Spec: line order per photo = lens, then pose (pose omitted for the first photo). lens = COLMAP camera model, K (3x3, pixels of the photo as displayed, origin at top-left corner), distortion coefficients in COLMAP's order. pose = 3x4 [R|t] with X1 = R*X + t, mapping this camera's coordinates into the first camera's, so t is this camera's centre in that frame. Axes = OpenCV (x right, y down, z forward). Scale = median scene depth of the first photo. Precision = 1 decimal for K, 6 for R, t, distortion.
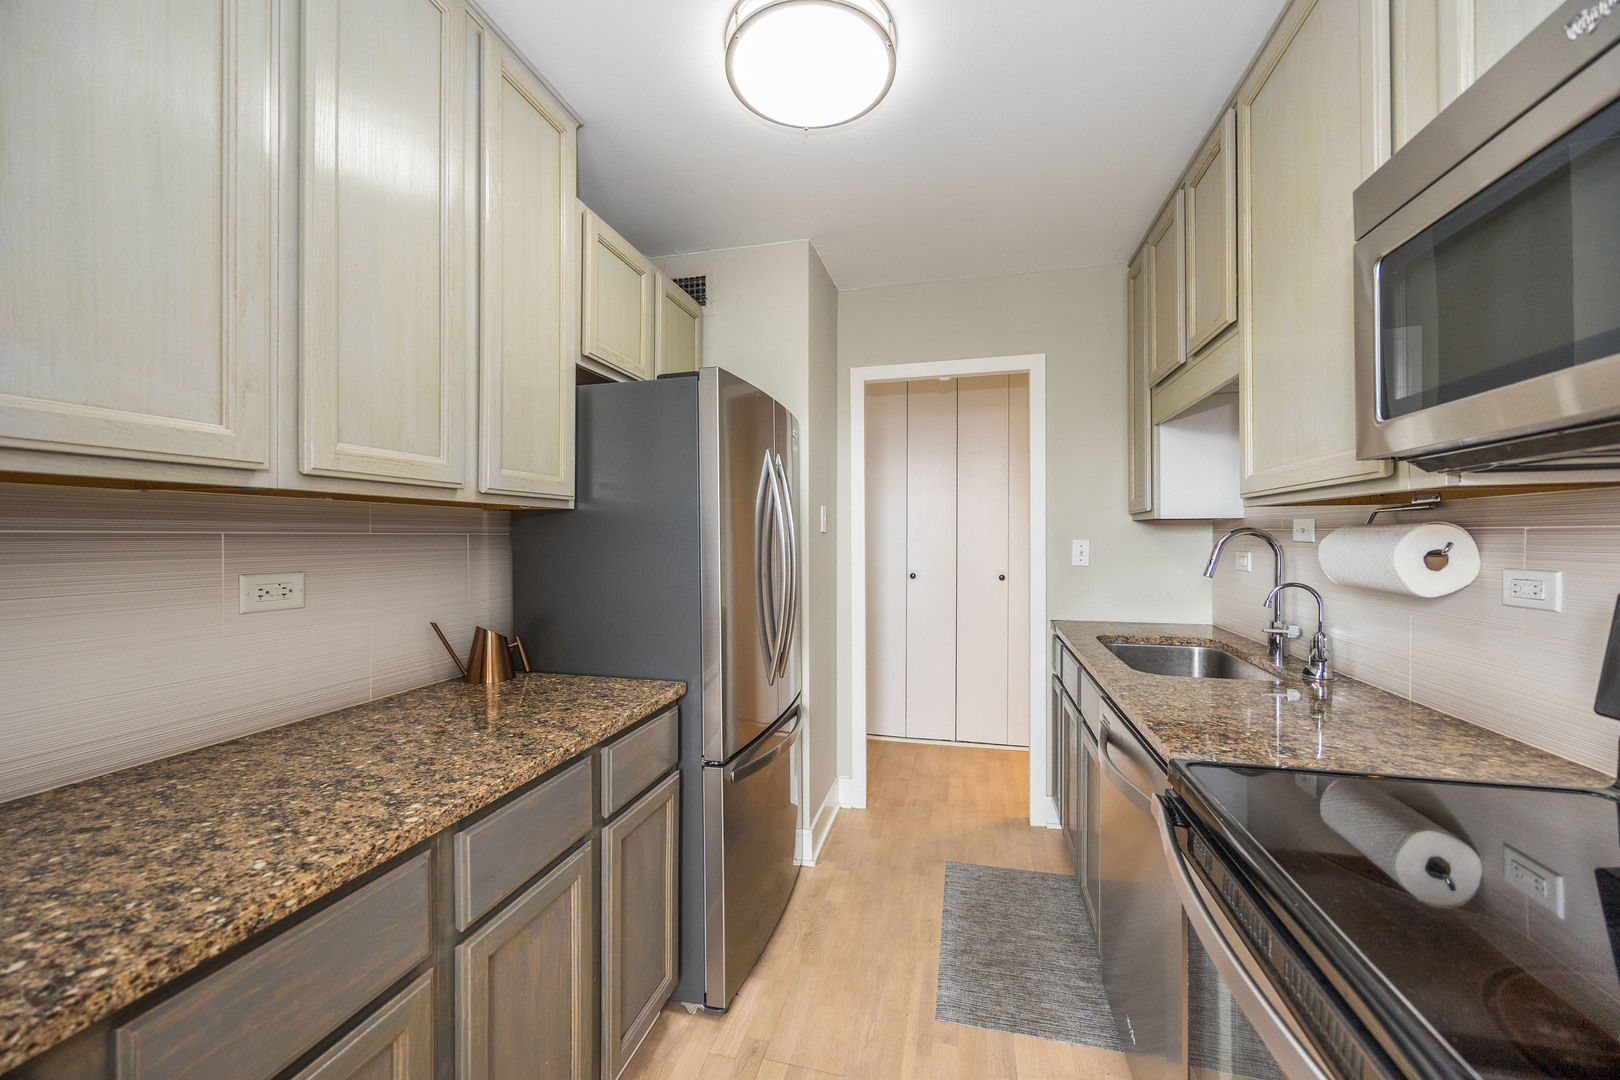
lens RADIAL K [[635.8, 0, 792.6], [0, 635.8, 521.9], [0, 0, 1]] dist [0.000769, 0.000584]
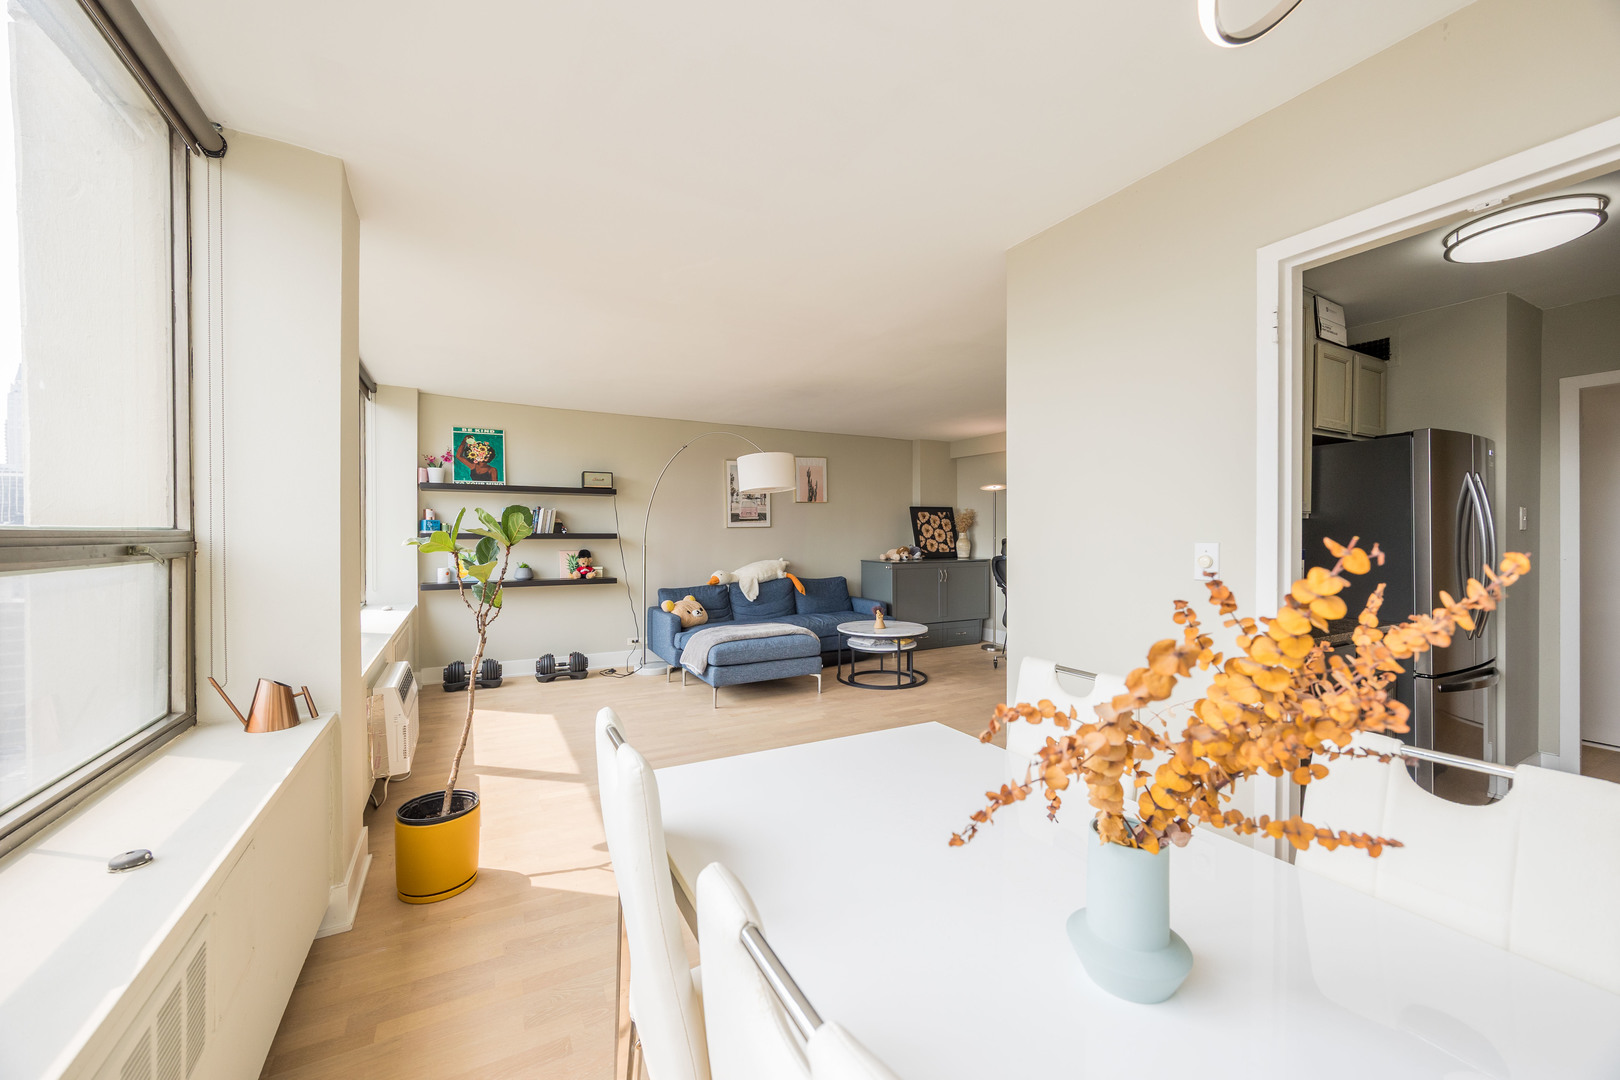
lens RADIAL K [[611.7, 0, 810.9], [0, 611.7, 537.1], [0, 0, 1]] dist [-0.000276, -0.000333]
pose [[0.703510, 0.005791, -0.710661, -0.083849], [0.015929, 0.999587, 0.023914, -0.021870], [0.710507, -0.028144, 0.703128, -0.828602]]
